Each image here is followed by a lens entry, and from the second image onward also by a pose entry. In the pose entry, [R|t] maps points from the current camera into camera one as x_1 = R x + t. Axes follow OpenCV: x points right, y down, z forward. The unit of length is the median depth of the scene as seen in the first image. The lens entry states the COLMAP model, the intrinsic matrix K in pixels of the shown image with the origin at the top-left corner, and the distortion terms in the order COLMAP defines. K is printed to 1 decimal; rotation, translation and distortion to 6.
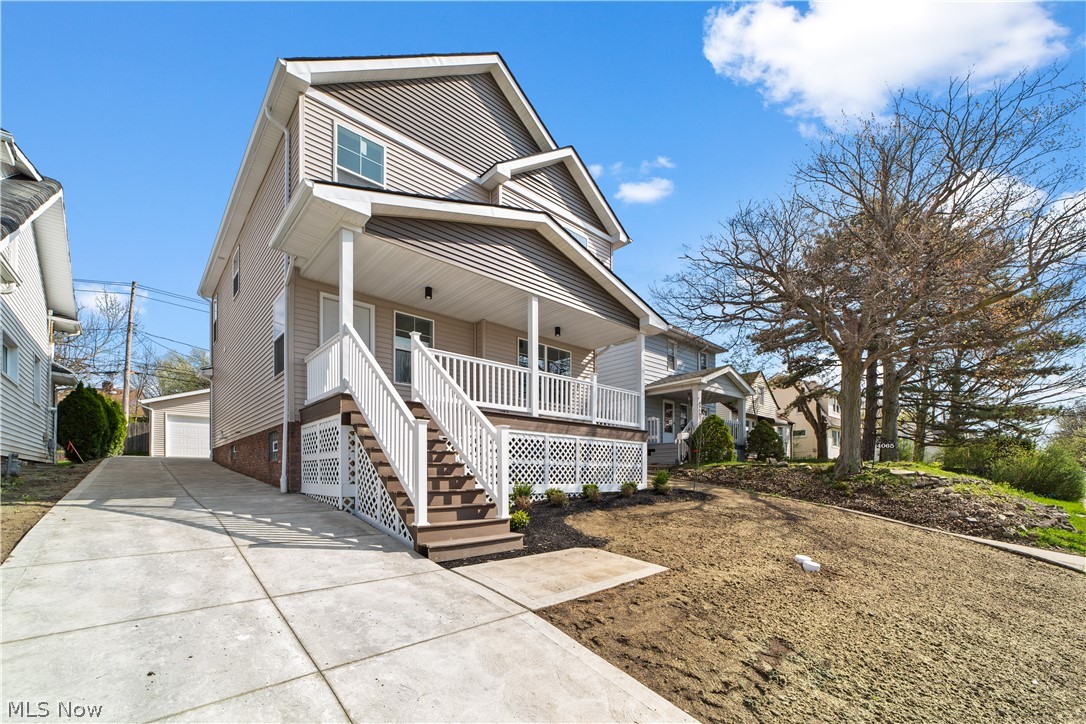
lens RADIAL K [[421.0, 0, 543.3], [0, 421.0, 361.7], [0, 0, 1]] dist [-0.016299, 0.007462]
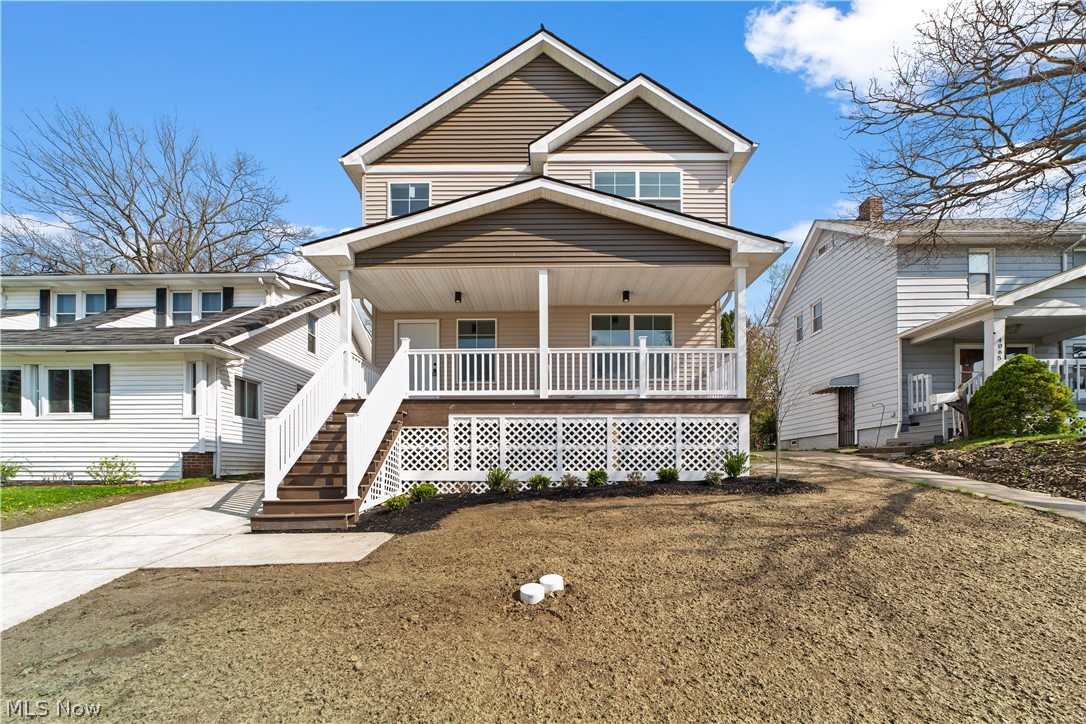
lens RADIAL K [[421.0, 0, 543.0], [0, 421.0, 364.6], [0, 0, 1]] dist [-0.016299, 0.007462]
pose [[0.757719, -0.161924, -0.632173, 0.560288], [0.177947, 0.983284, -0.038570, 0.089904], [0.627851, -0.083268, 0.773867, 0.281838]]
